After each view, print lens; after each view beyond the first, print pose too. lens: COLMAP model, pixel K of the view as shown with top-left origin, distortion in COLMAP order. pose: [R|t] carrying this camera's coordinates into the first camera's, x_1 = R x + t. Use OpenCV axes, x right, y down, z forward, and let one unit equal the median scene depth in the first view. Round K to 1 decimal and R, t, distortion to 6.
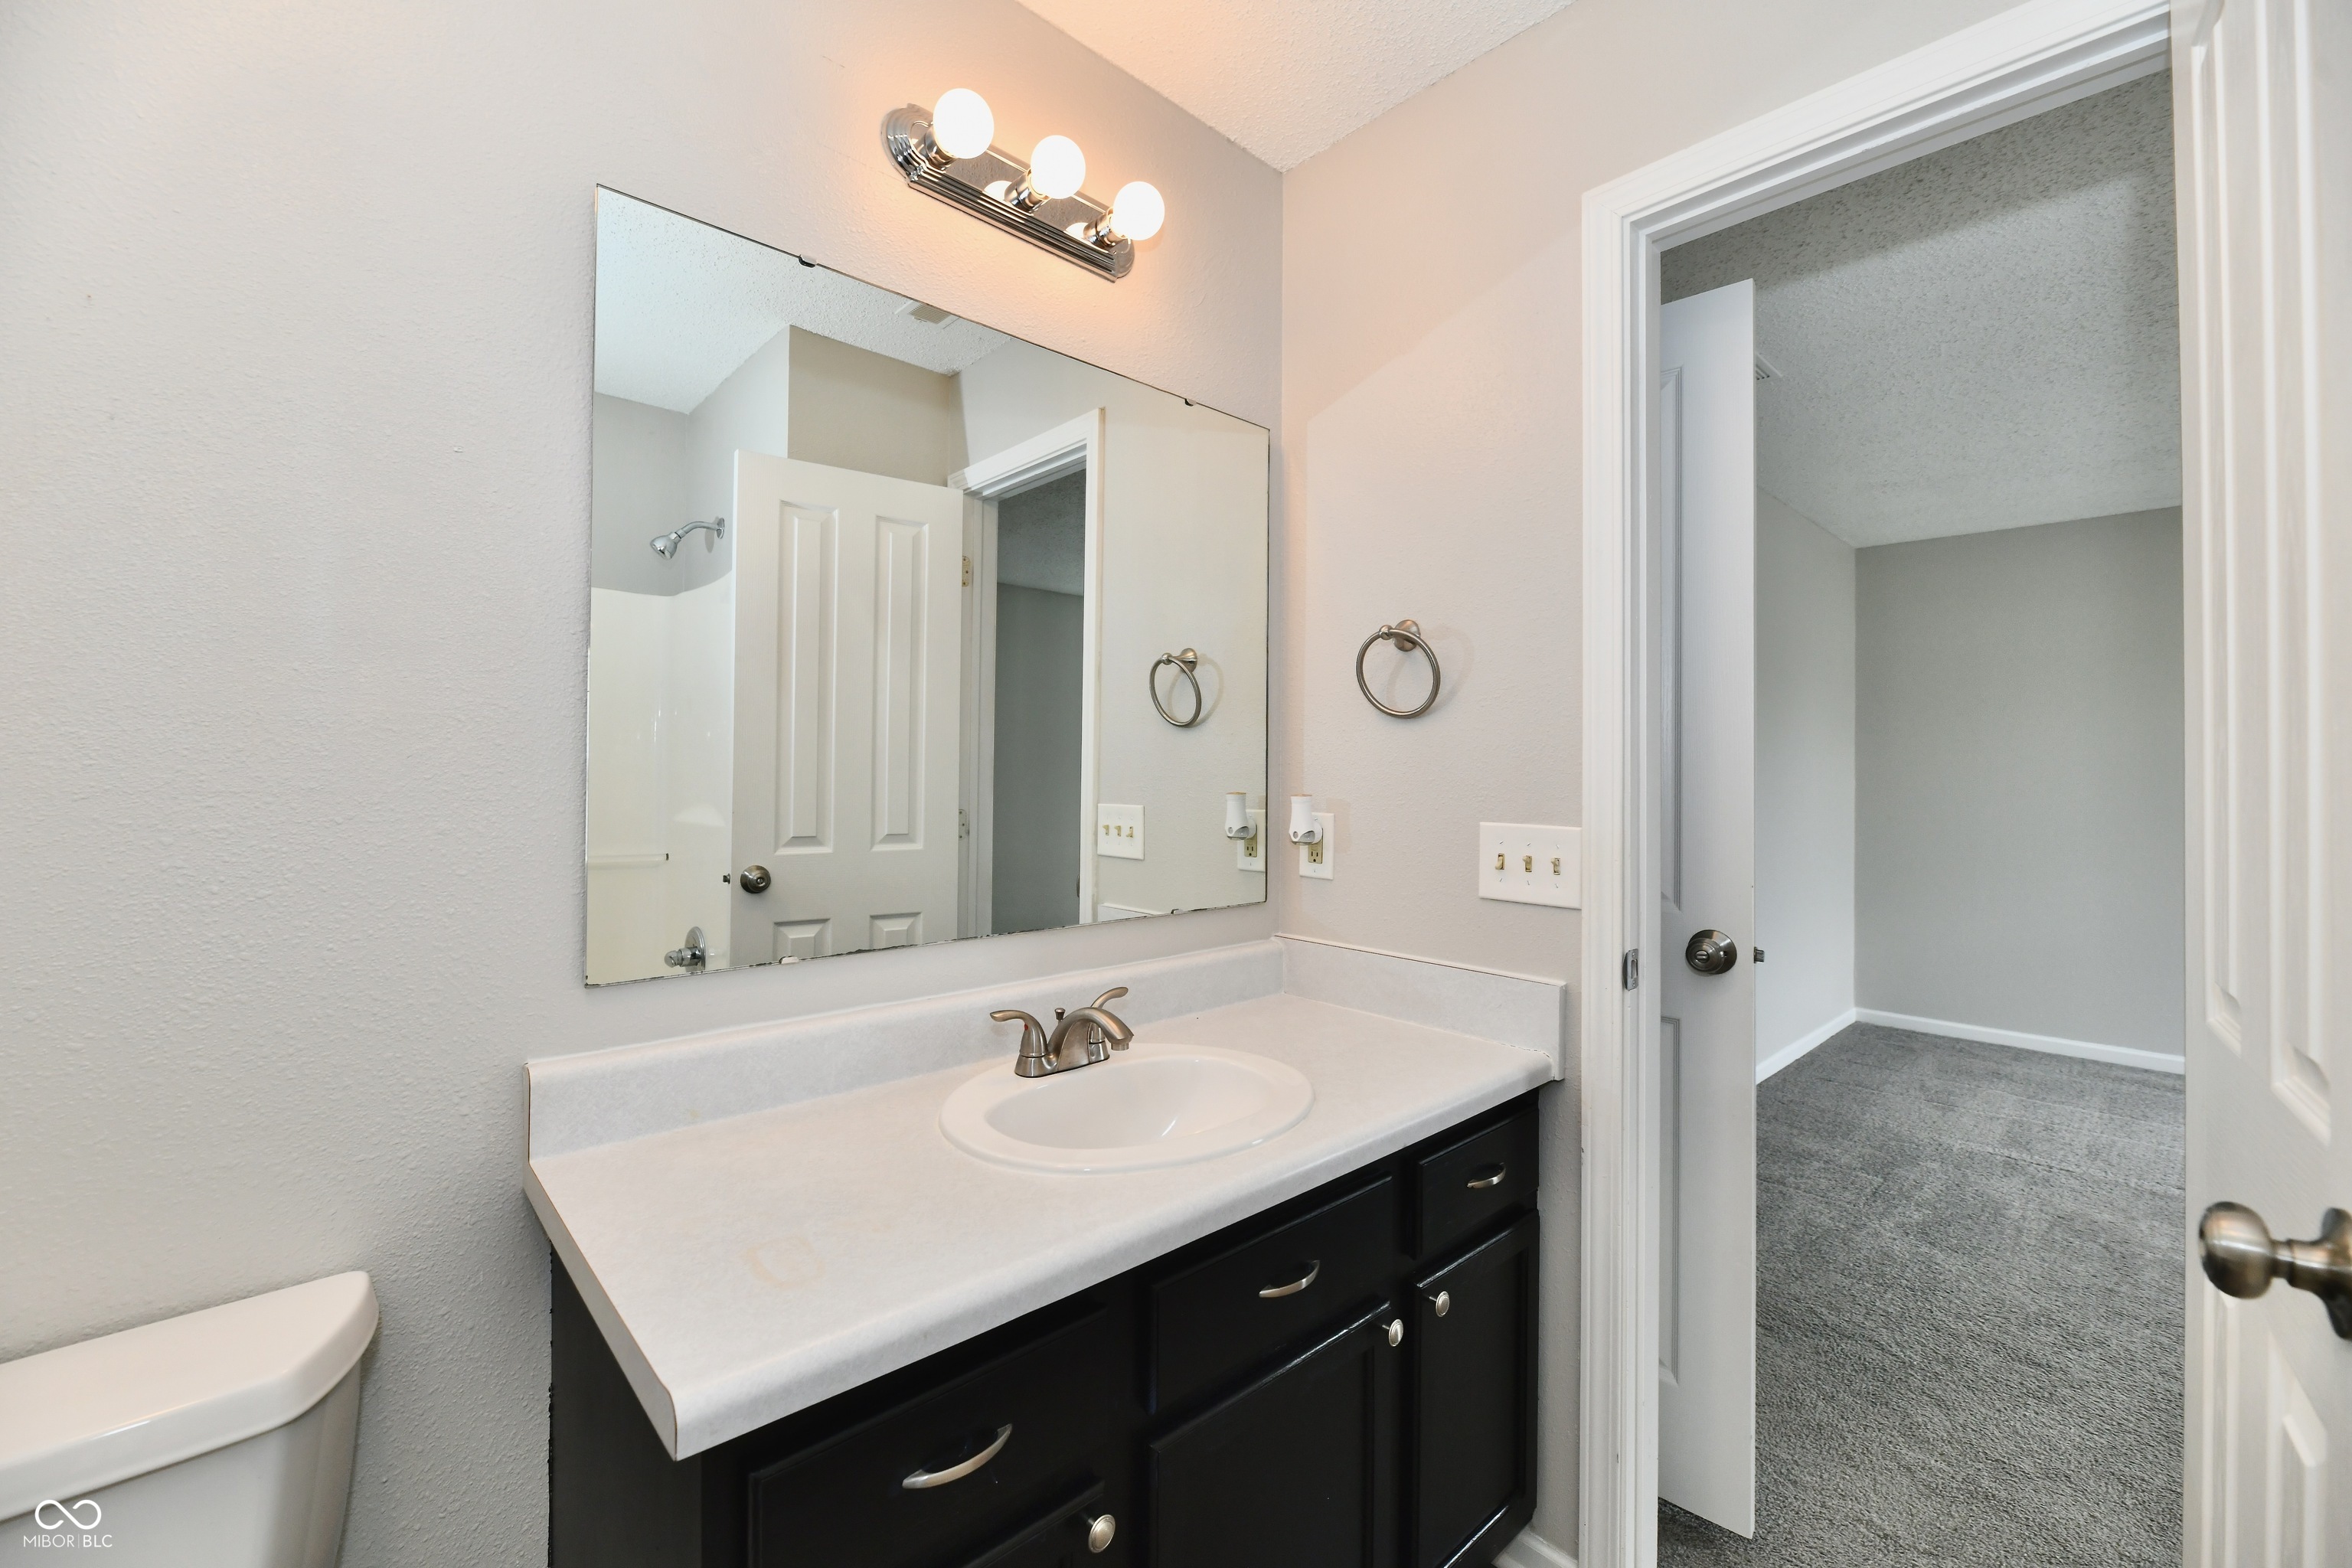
lens RADIAL K [[961.4, 0, 1165.9], [0, 961.4, 777.6], [0, 0, 1]] dist [-0.002018, -0.003739]
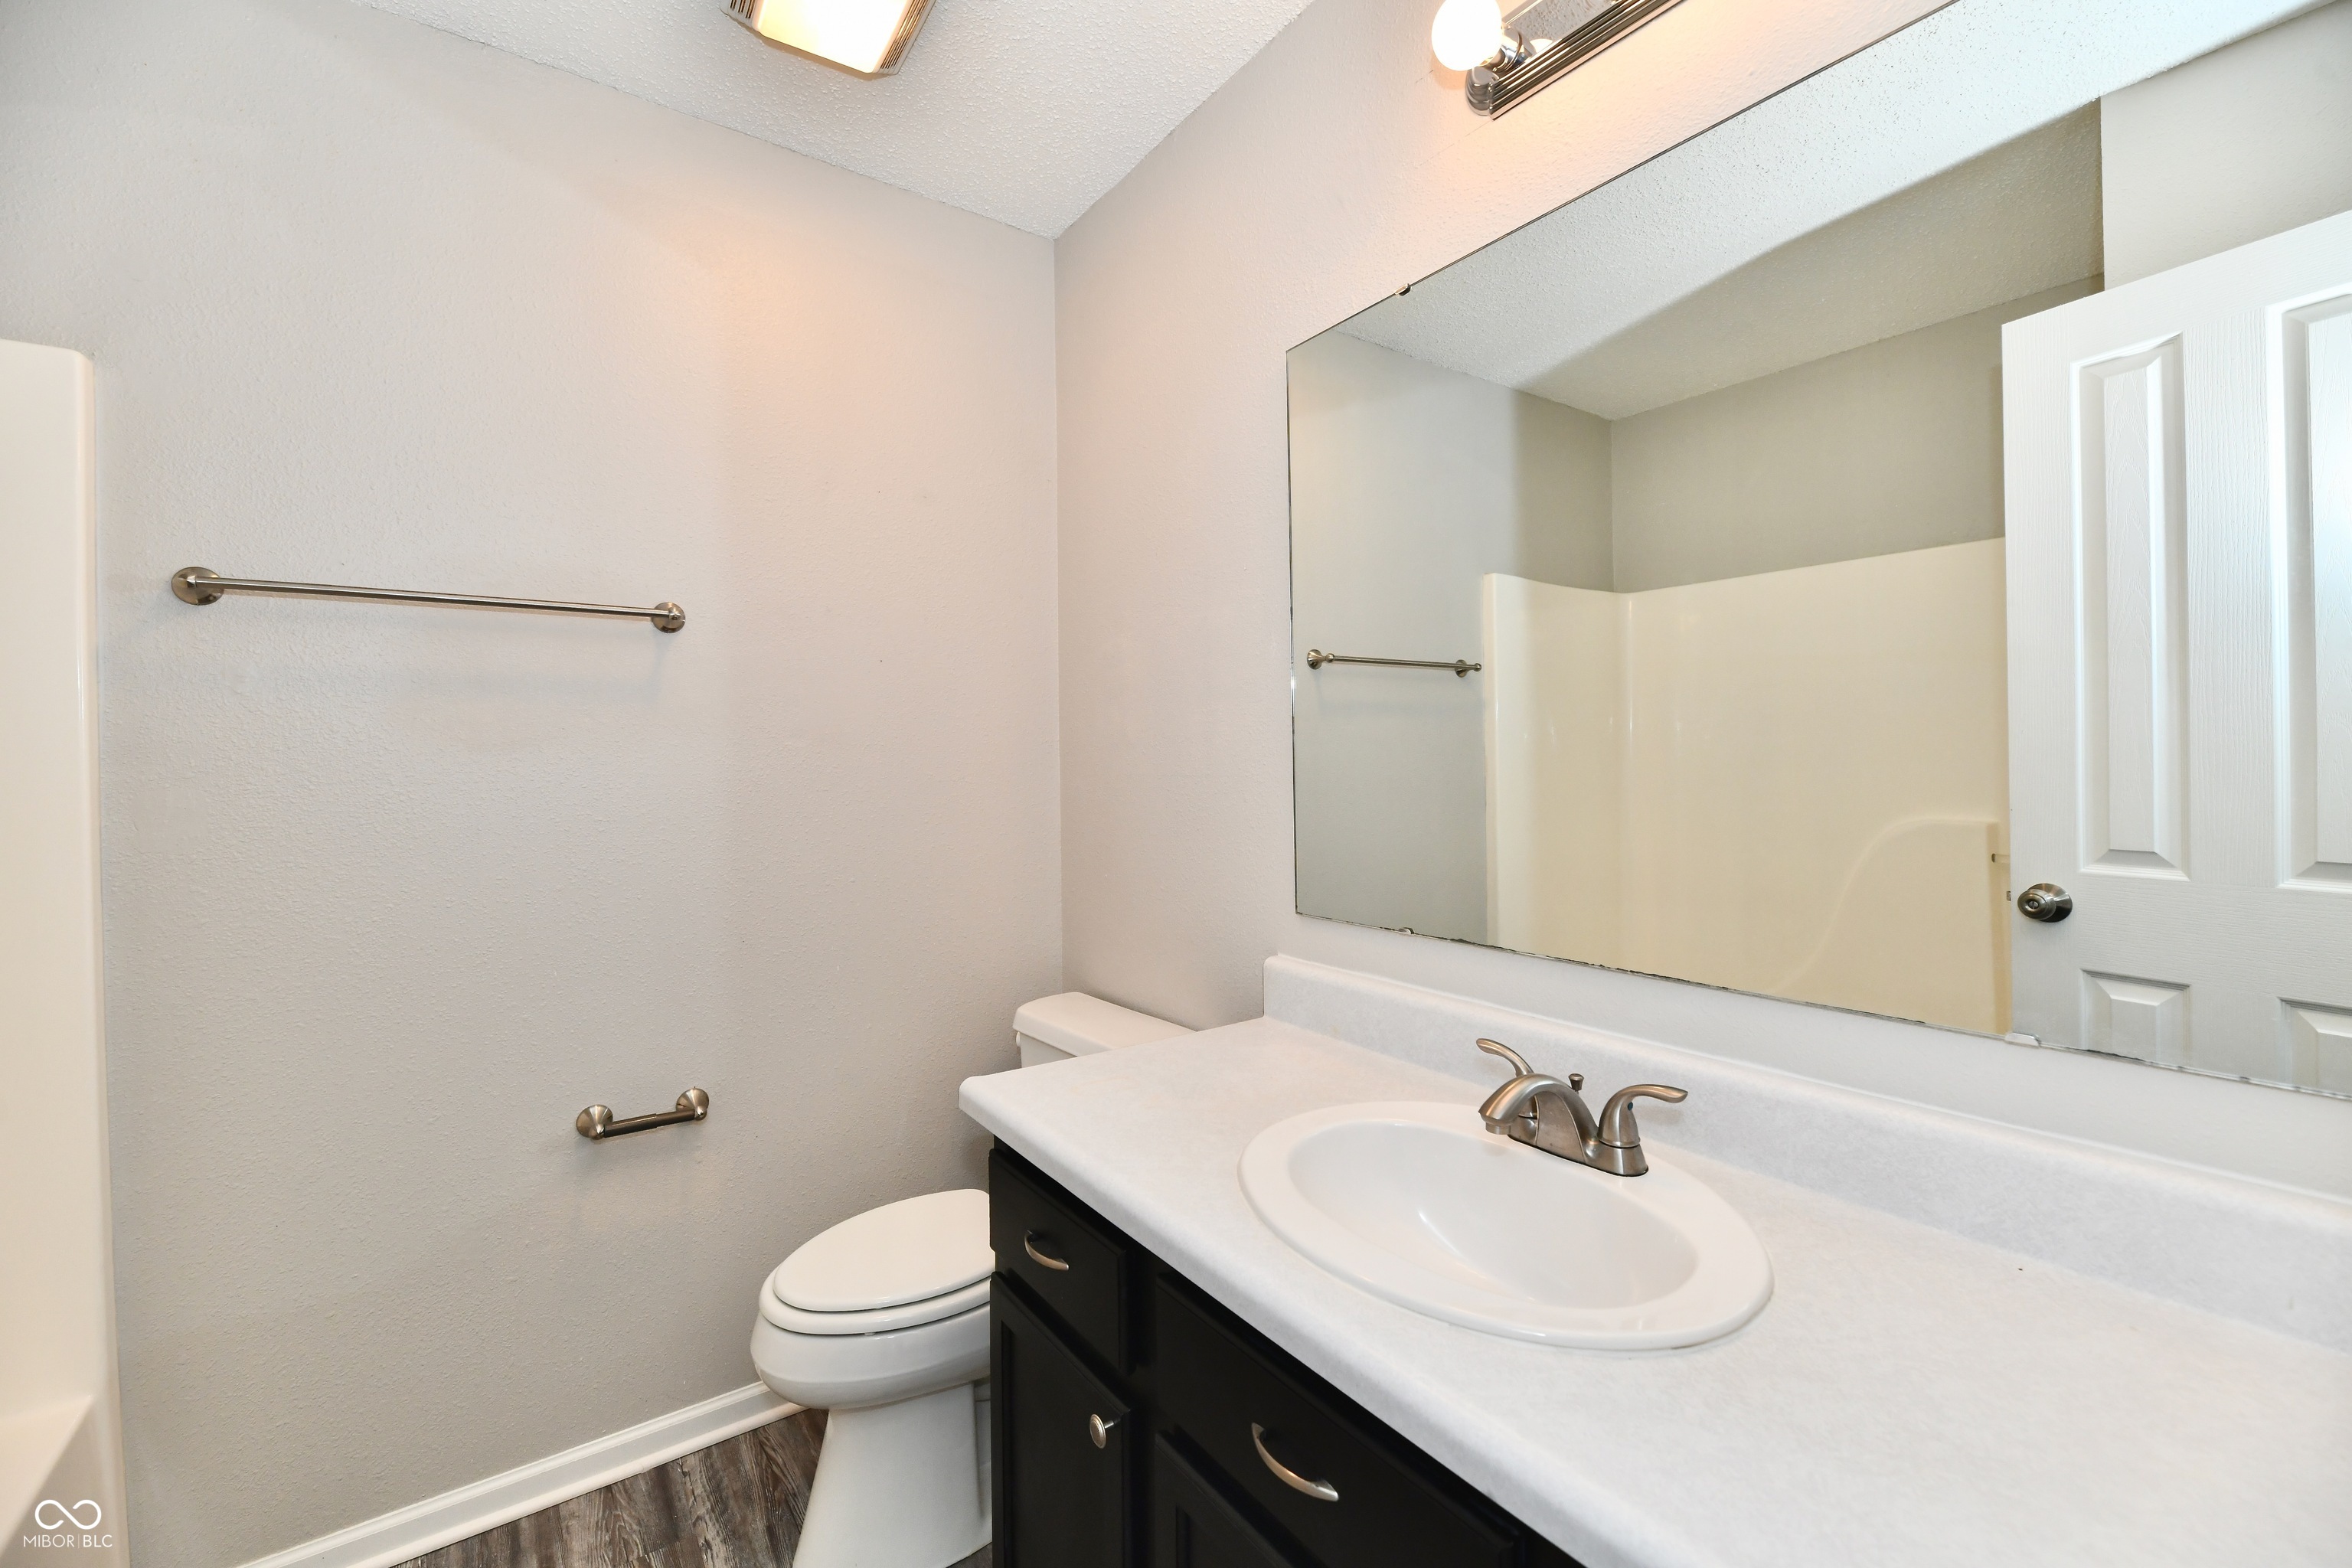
lens RADIAL K [[961.4, 0, 1166.5], [0, 961.4, 765.2], [0, 0, 1]] dist [-0.002018, -0.003739]
pose [[-0.125517, -0.007210, -0.992065, 0.648615], [0.005341, 0.999954, -0.007943, 0.007992], [0.992077, -0.006296, -0.125473, 0.768474]]
